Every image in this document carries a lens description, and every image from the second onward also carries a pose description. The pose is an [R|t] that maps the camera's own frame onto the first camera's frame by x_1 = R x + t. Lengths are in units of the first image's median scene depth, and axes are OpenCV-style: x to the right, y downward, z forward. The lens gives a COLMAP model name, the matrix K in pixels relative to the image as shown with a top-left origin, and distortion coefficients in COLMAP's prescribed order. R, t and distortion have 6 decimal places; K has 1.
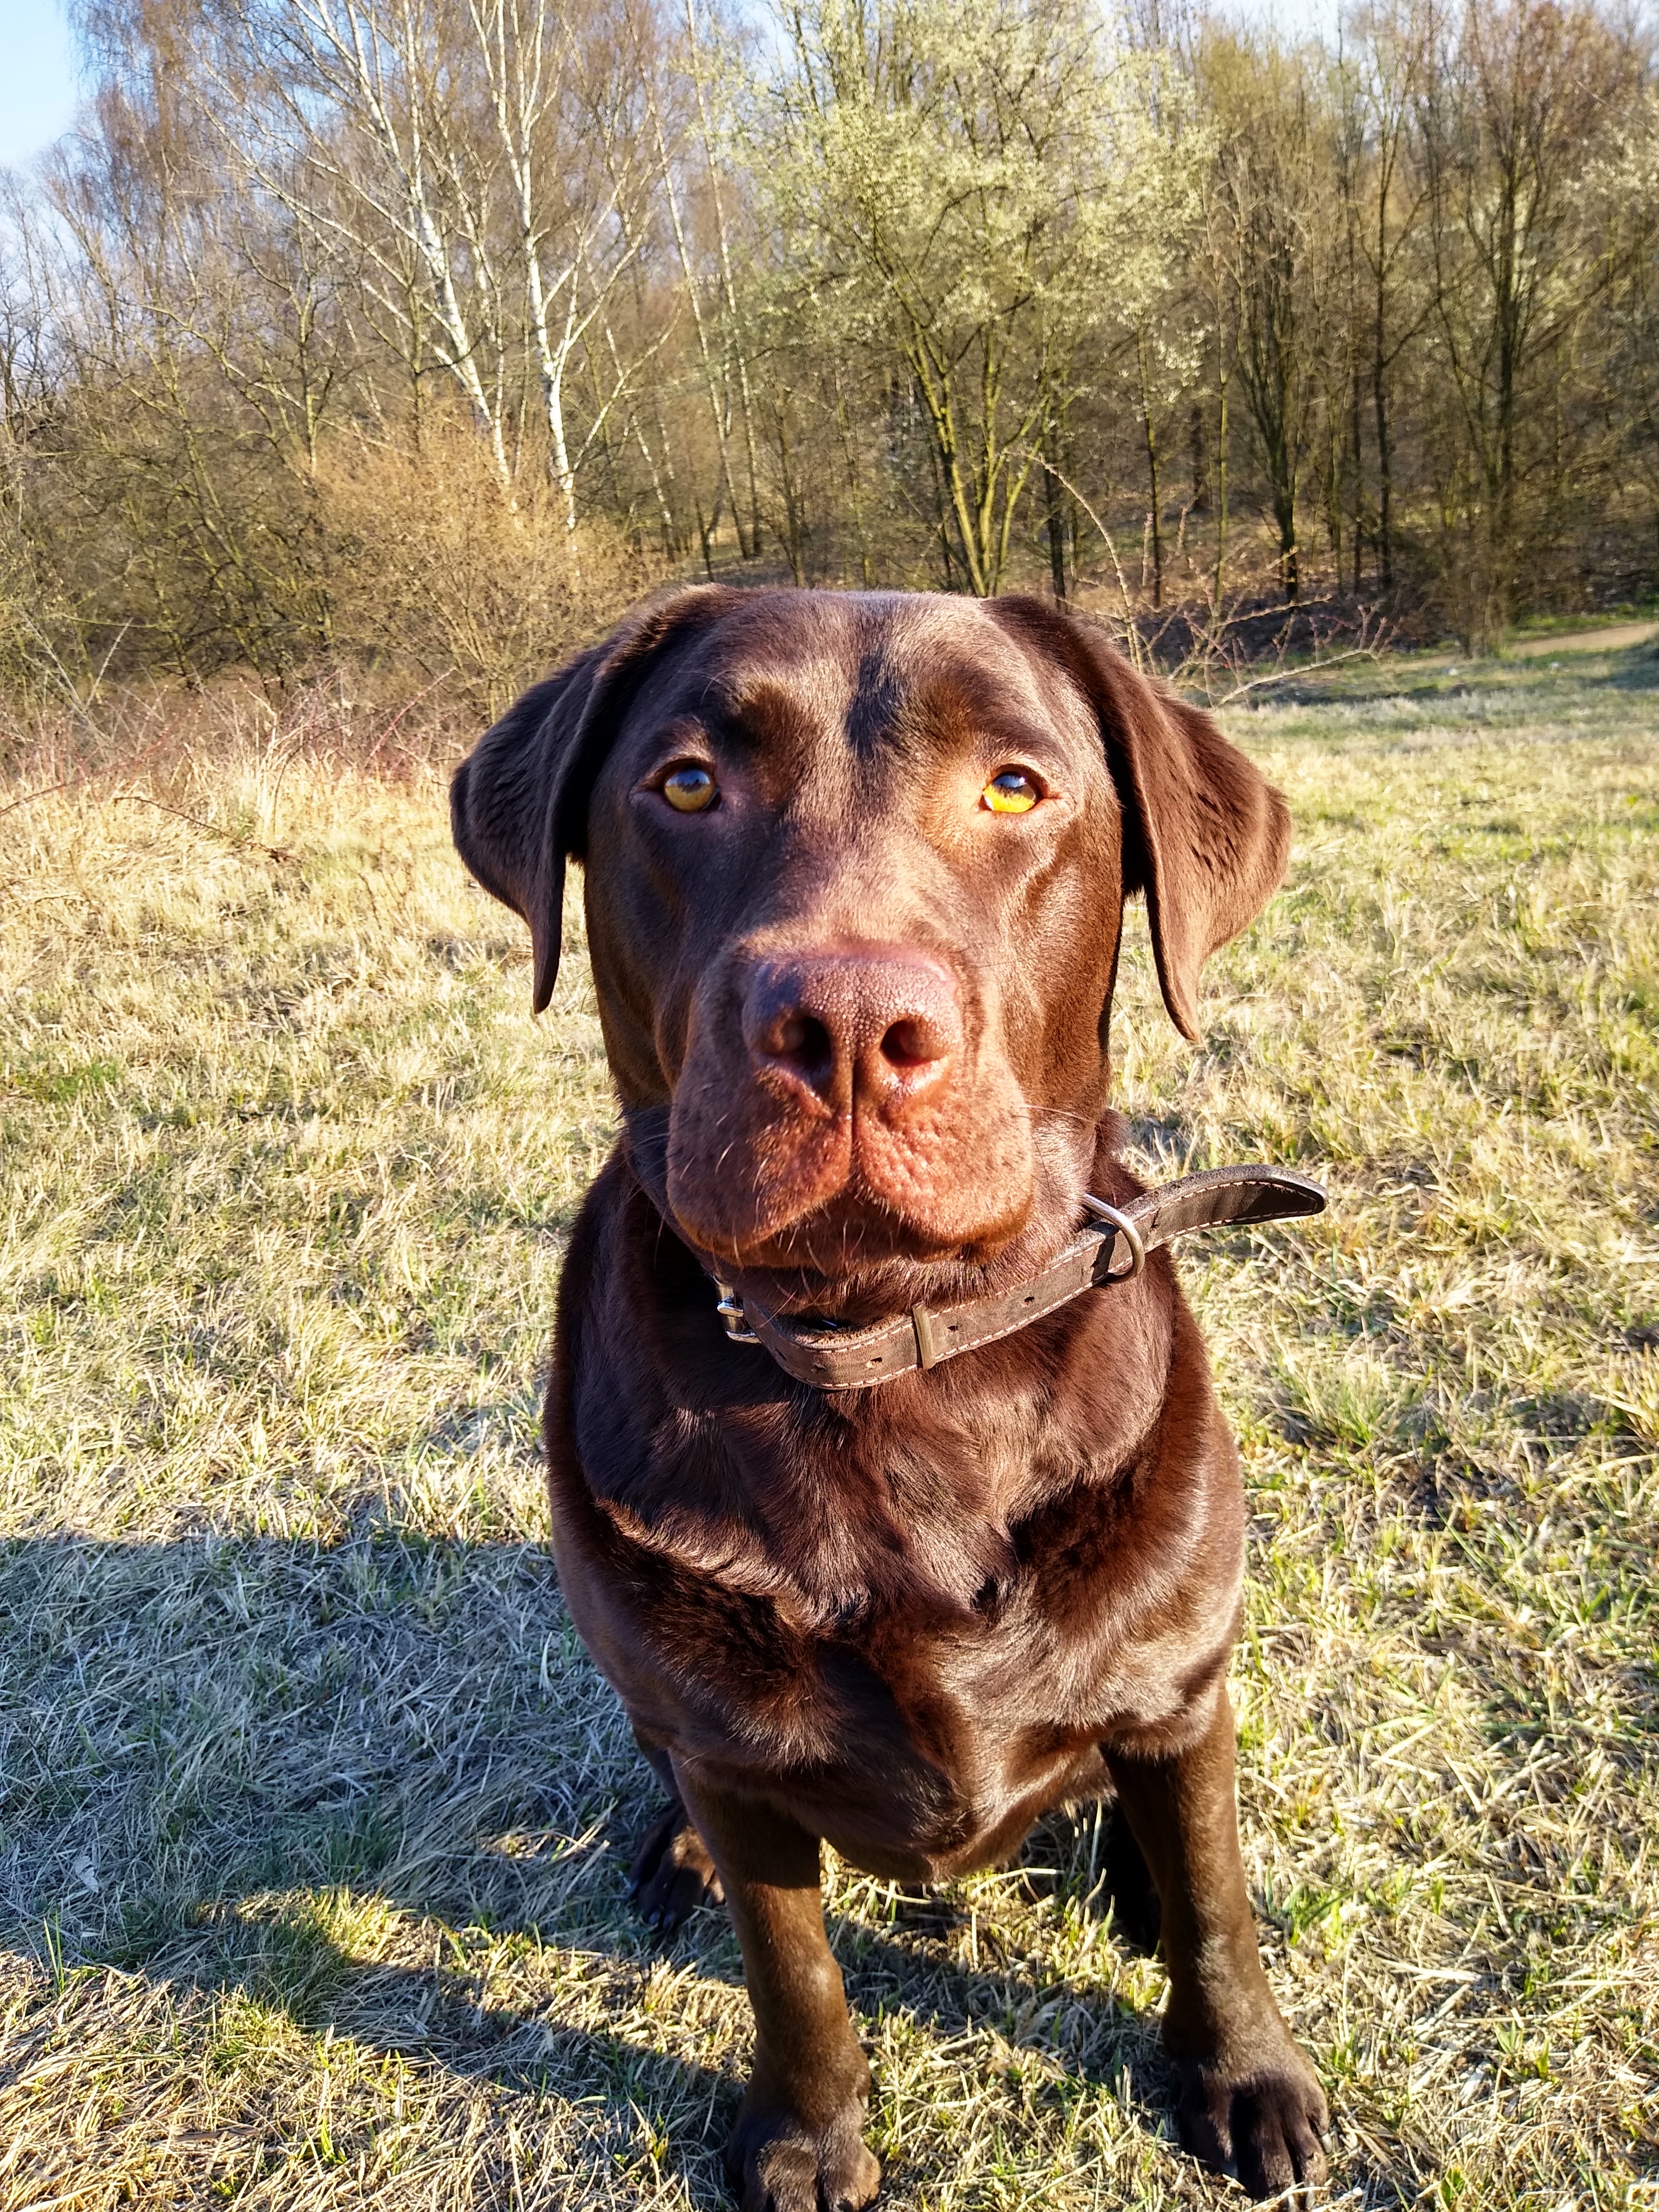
lens RADIAL K [[1686.3, 0, 829.5], [0, 1686.3, 1106.0], [0, 0, 1]] dist [0.067417, -0.125994]
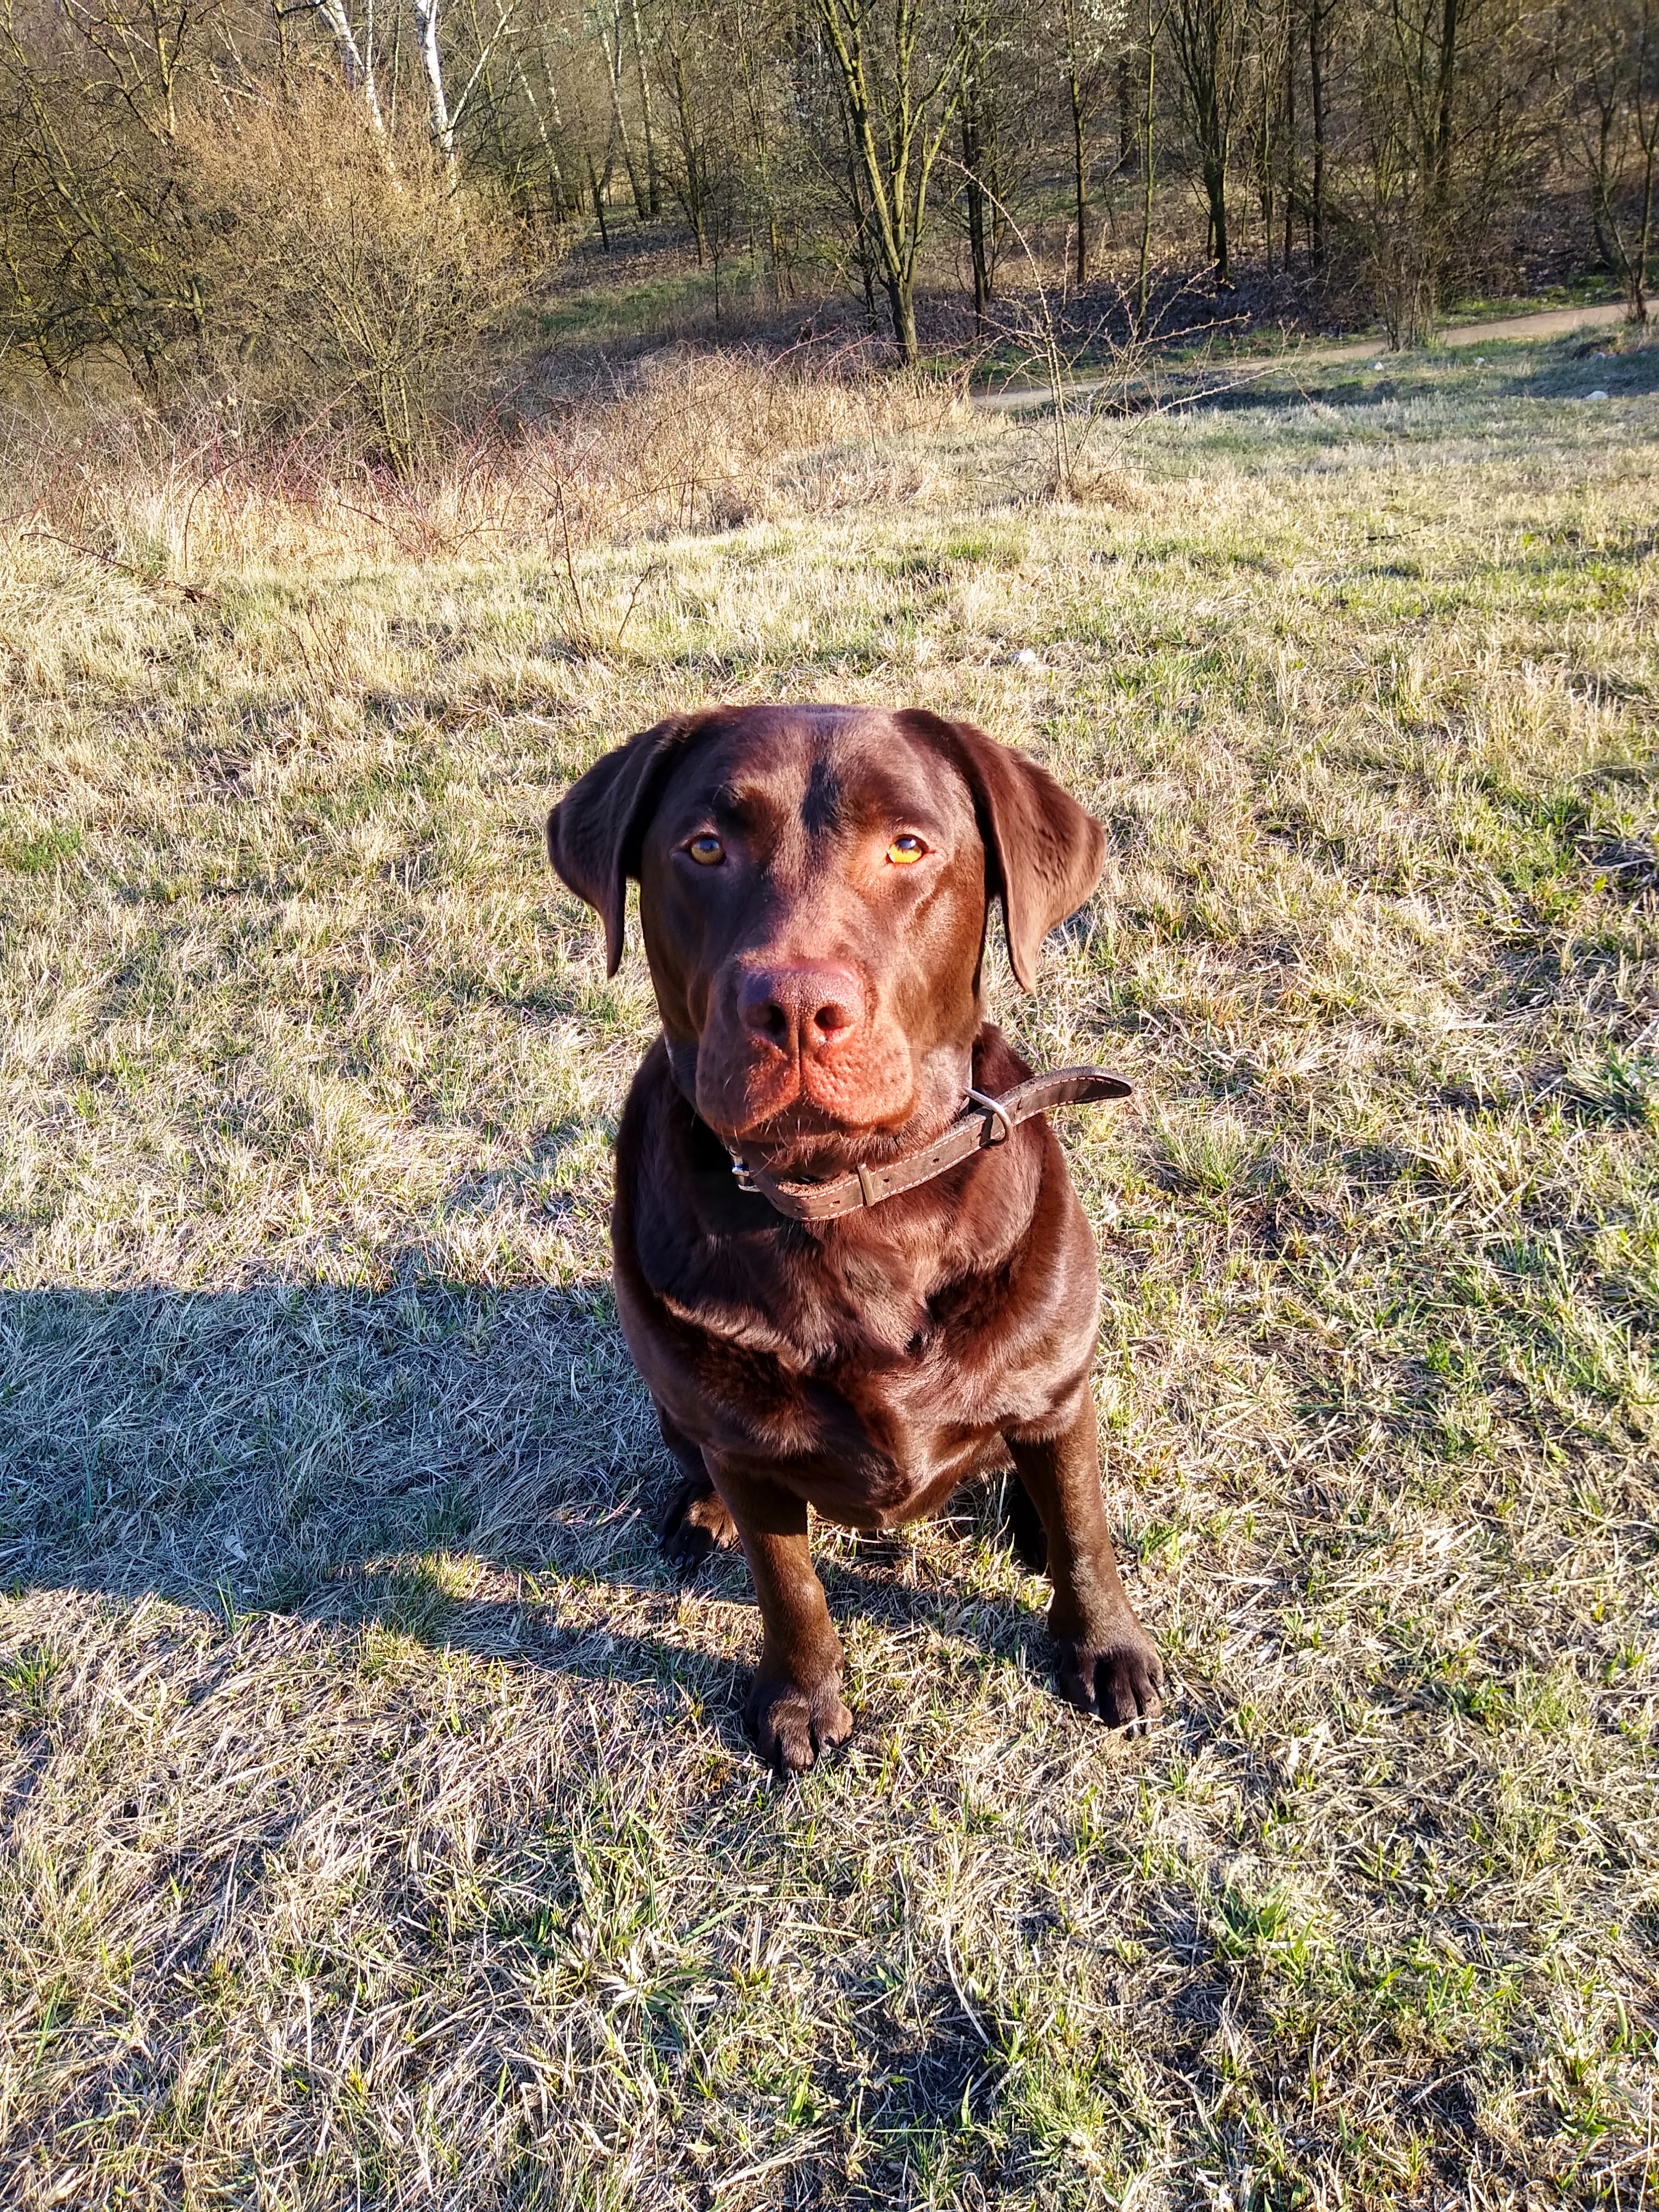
lens RADIAL K [[1686.3, 0, 829.5], [0, 1686.3, 1106.0], [0, 0, 1]] dist [0.067417, -0.125994]
pose [[0.998698, -0.020568, 0.046683, -0.027754], [0.012294, 0.985187, 0.171040, -0.078573], [-0.049510, -0.170243, 0.984158, -0.196769]]
